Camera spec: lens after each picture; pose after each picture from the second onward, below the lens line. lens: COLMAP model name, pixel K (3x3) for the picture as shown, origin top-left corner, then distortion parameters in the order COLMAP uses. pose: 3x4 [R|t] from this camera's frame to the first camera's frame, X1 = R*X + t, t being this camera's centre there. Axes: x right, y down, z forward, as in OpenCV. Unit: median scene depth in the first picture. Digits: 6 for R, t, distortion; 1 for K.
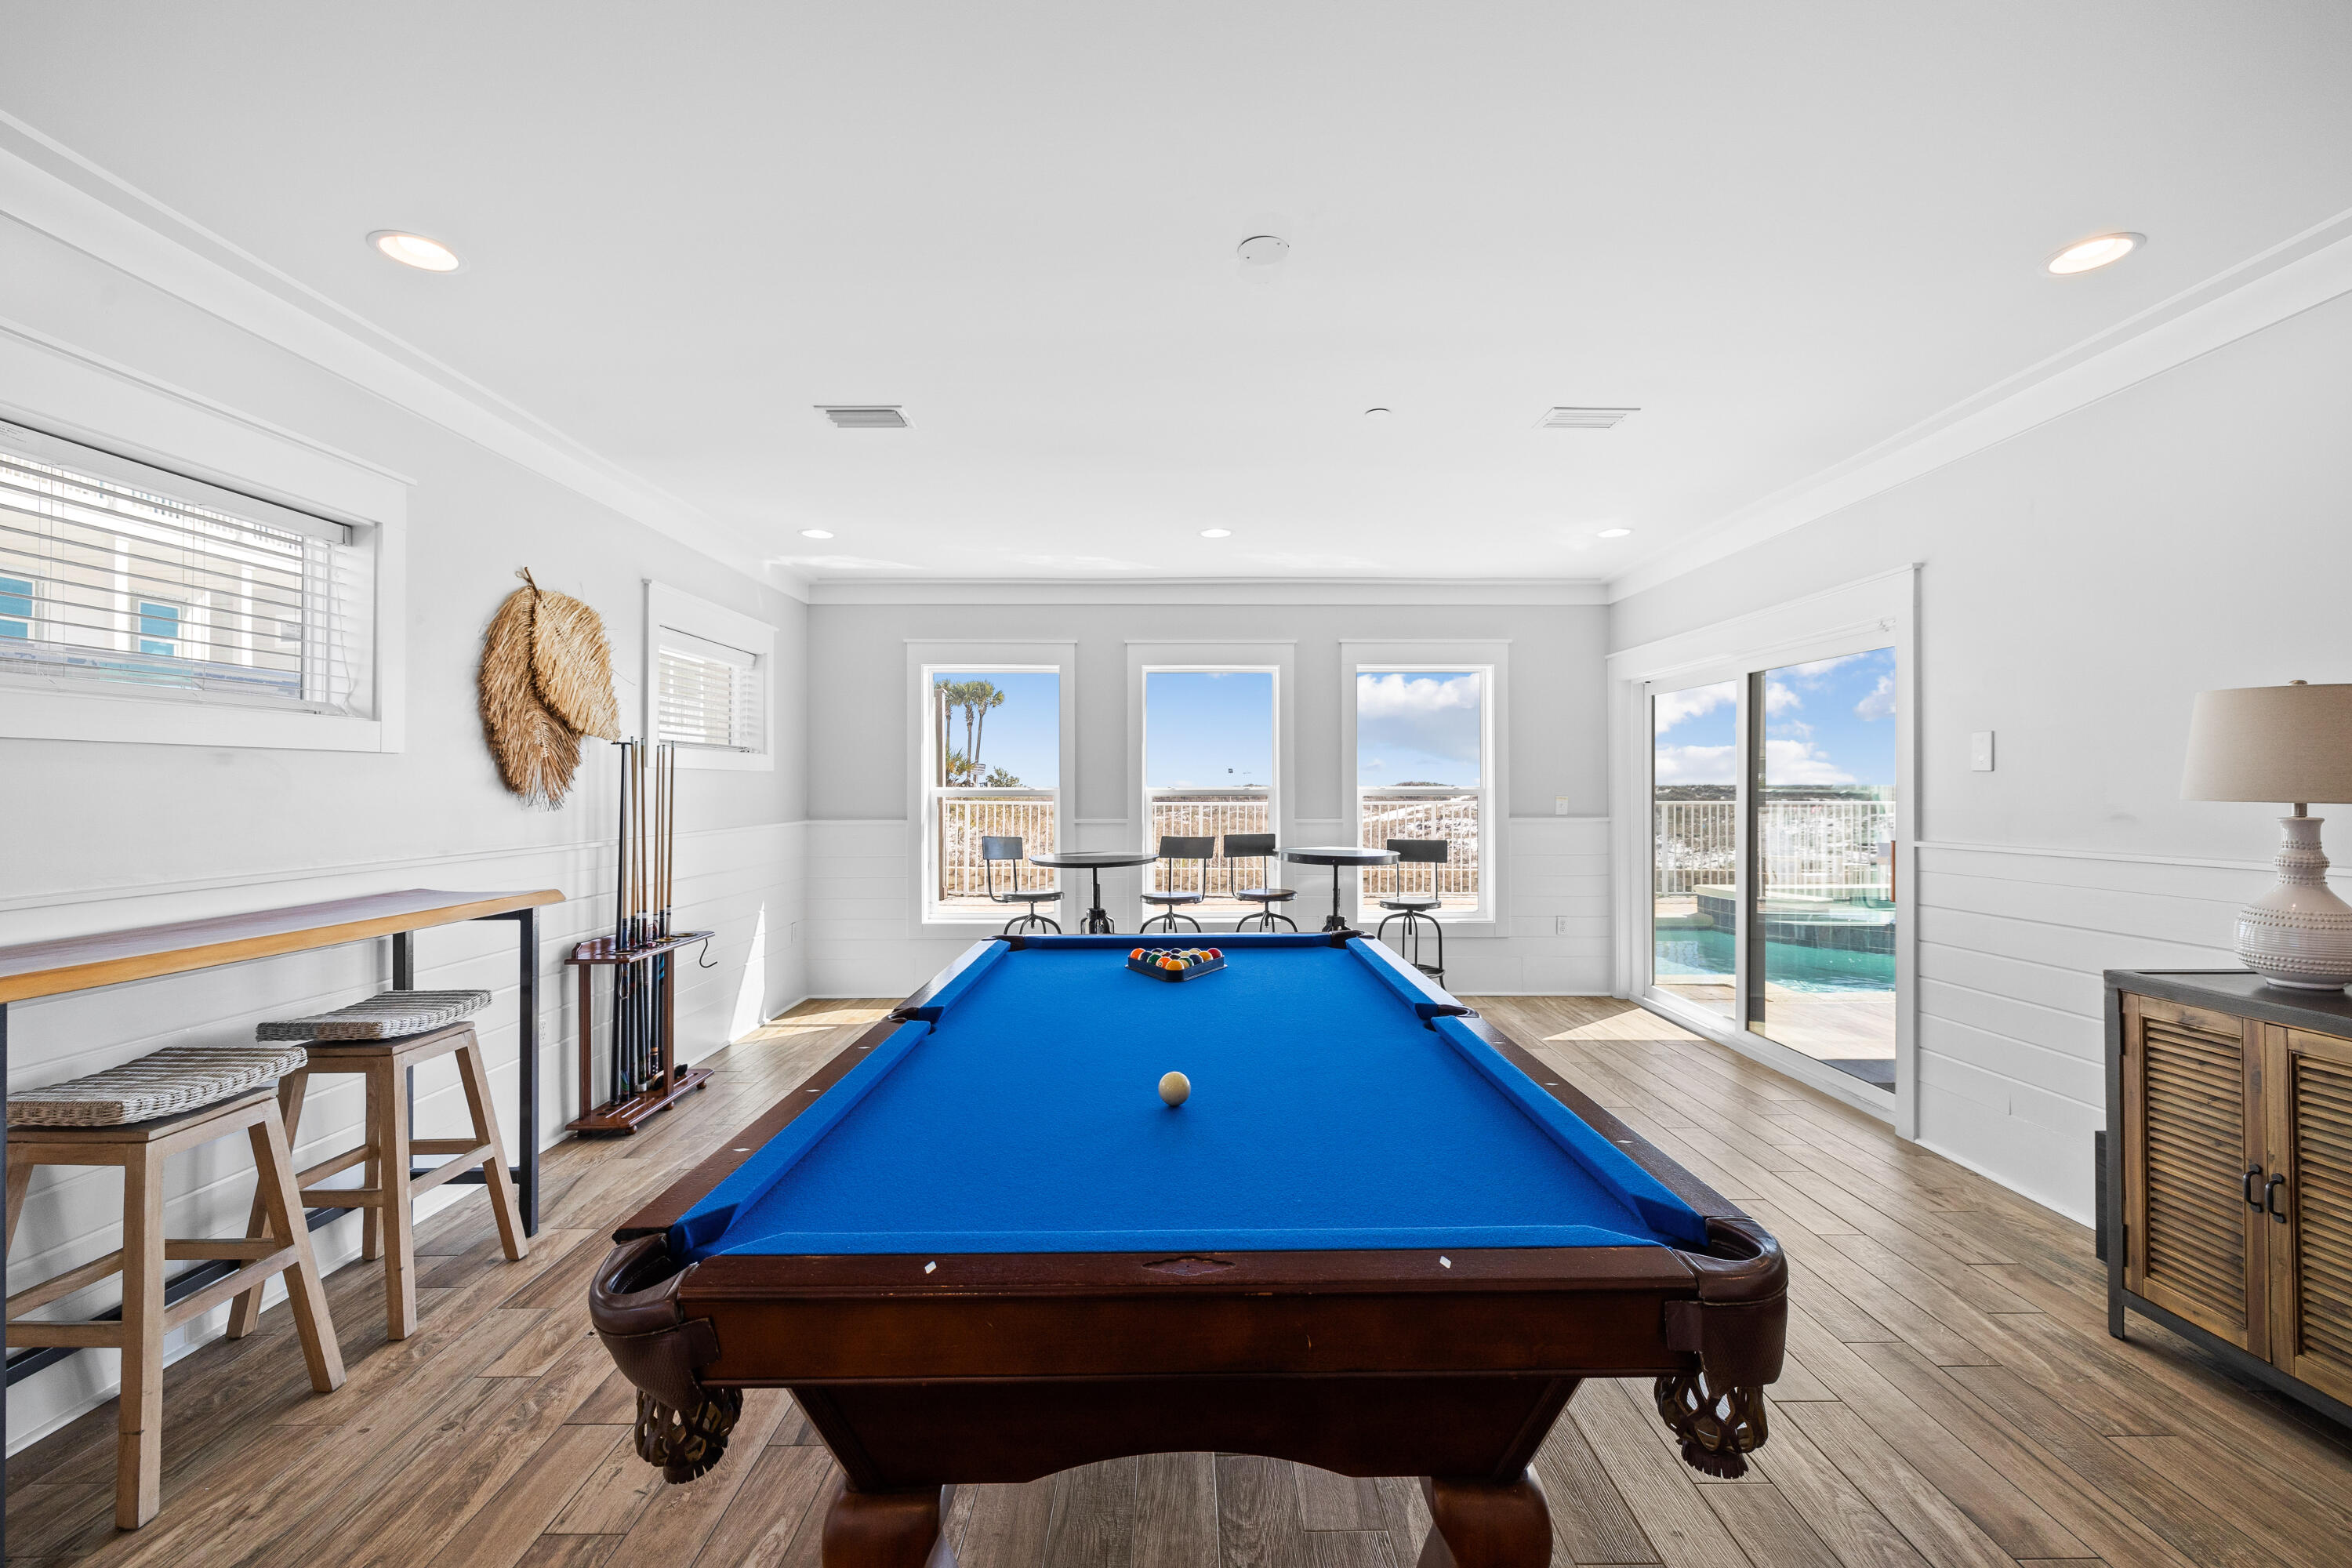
lens RADIAL K [[994.6, 0, 1184.7], [0, 994.6, 780.0], [0, 0, 1]] dist [-0.002552, 0.000380]
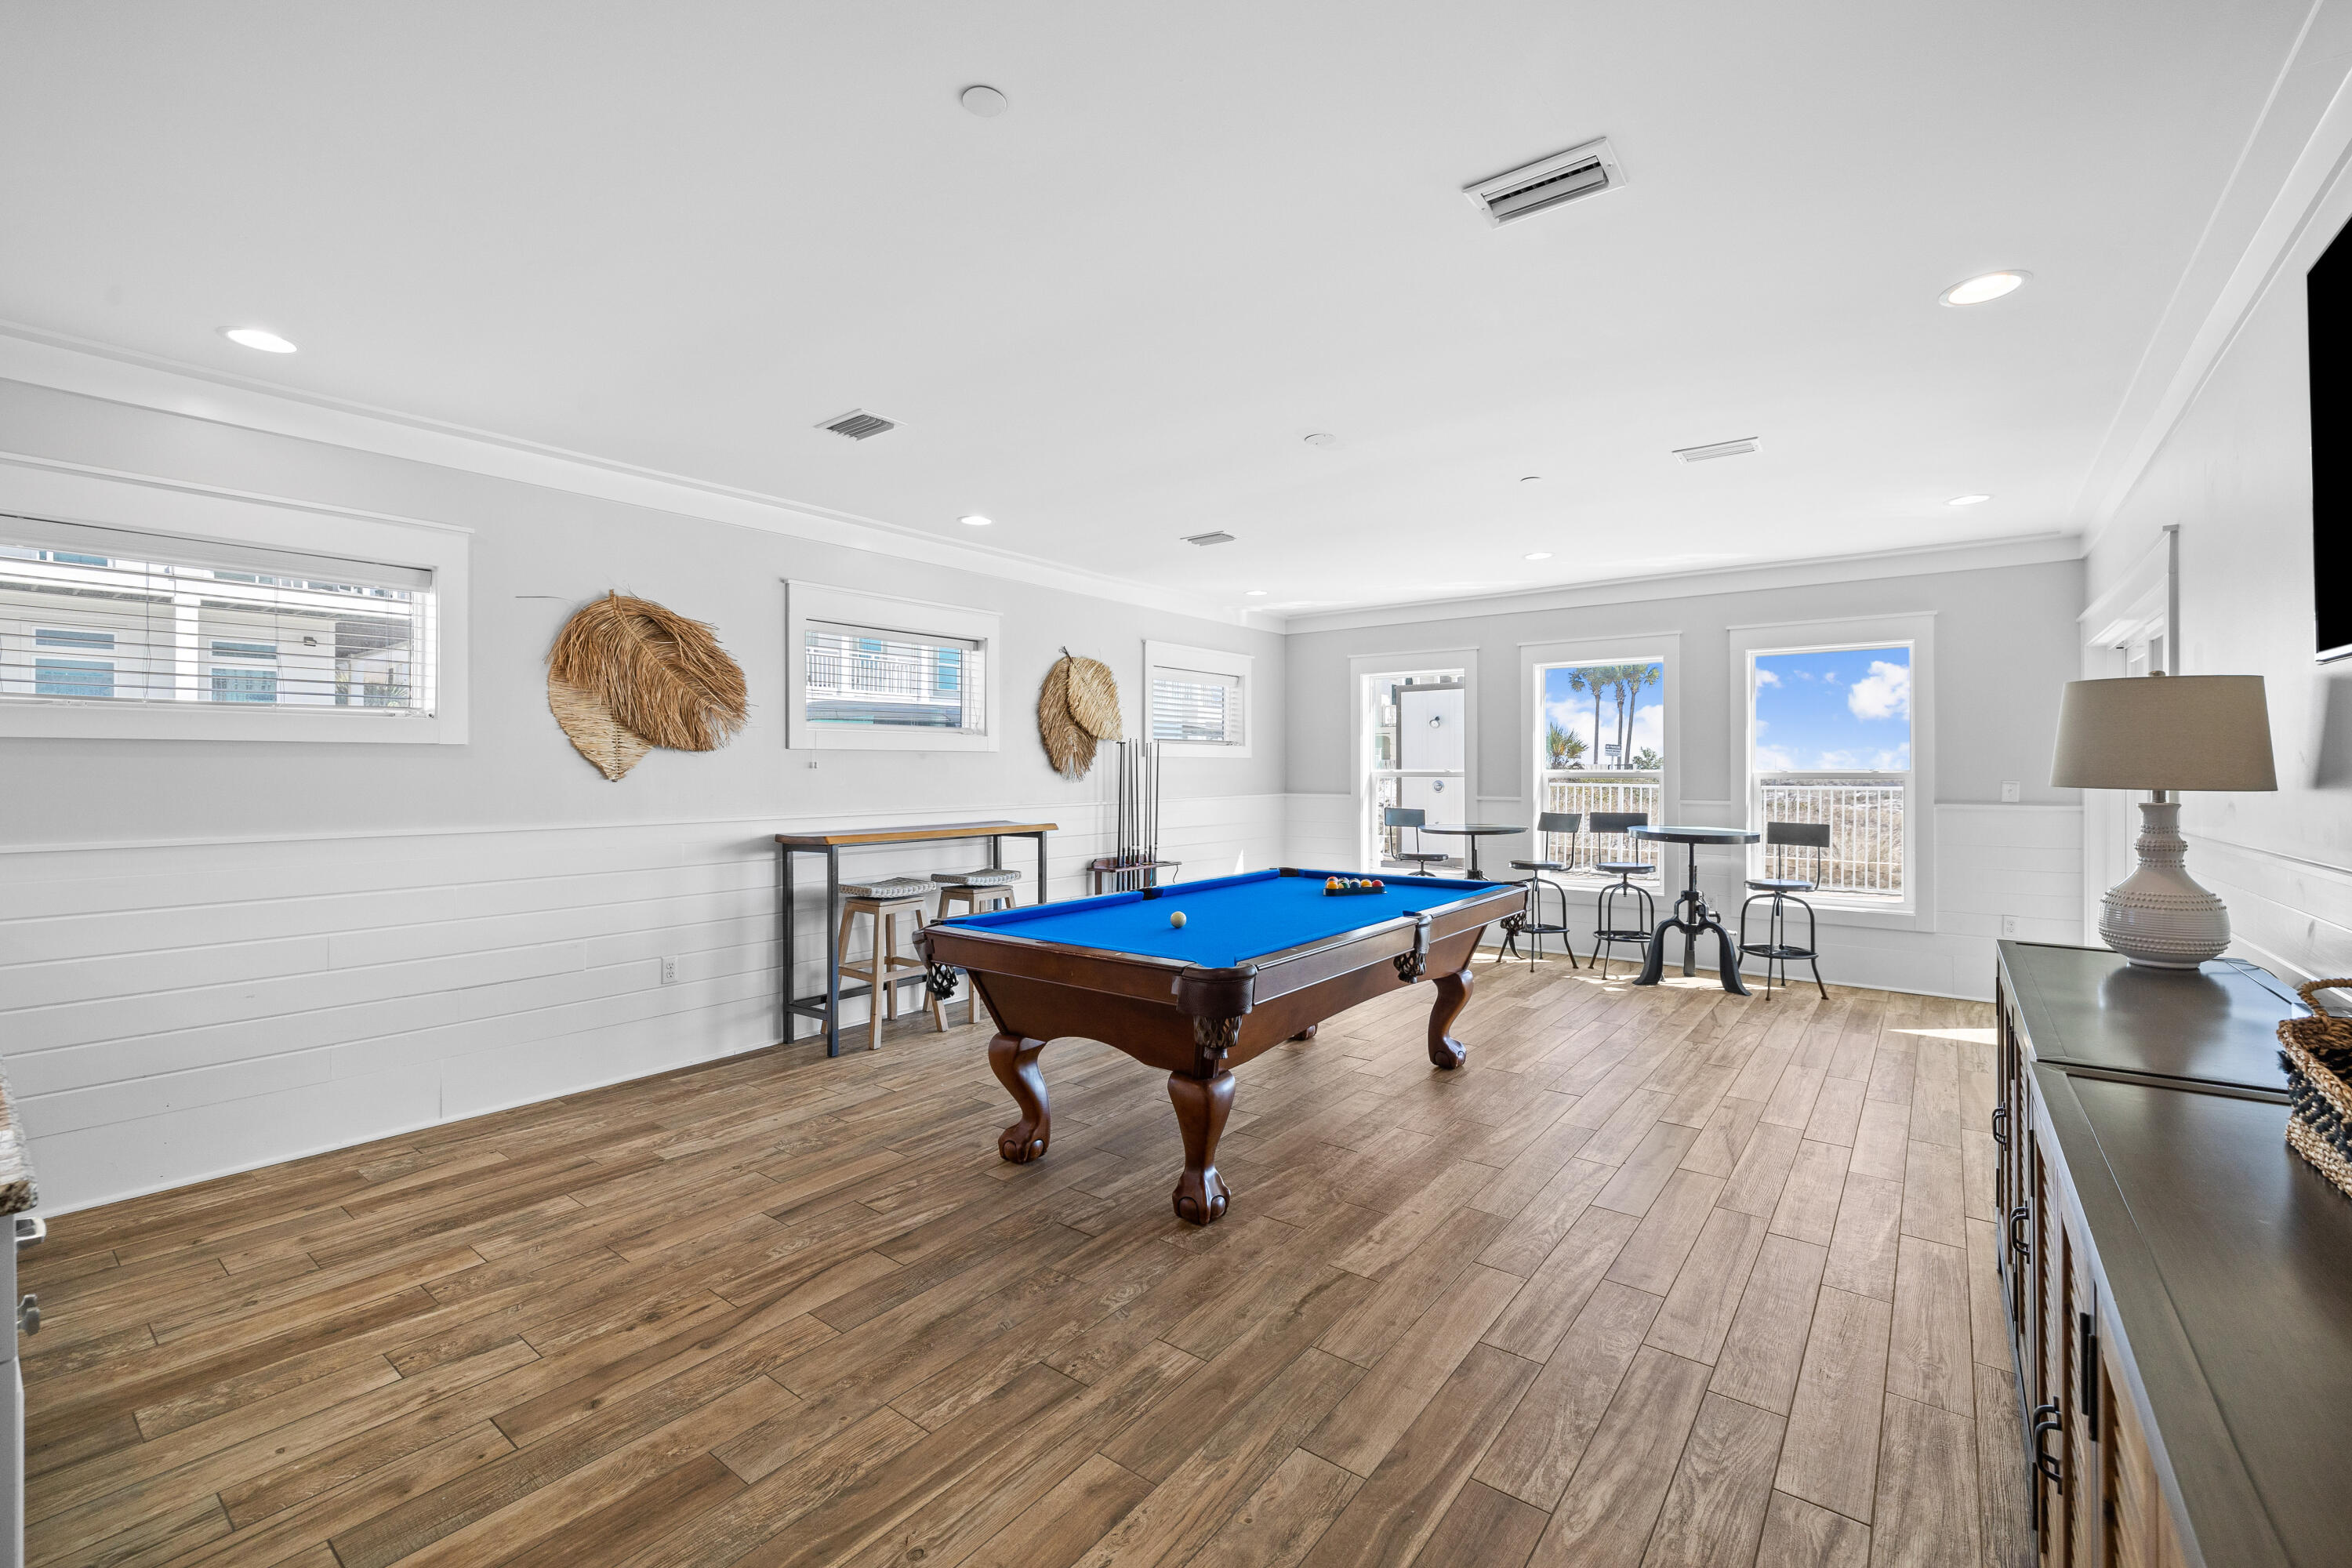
lens RADIAL K [[994.6, 0, 1172.7], [0, 994.6, 771.6], [0, 0, 1]] dist [-0.002552, 0.000380]
pose [[0.783575, 0.003941, -0.621285, 0.571209], [0.002391, 0.999953, 0.009359, -0.004160], [0.621293, -0.008819, 0.783529, -0.271515]]
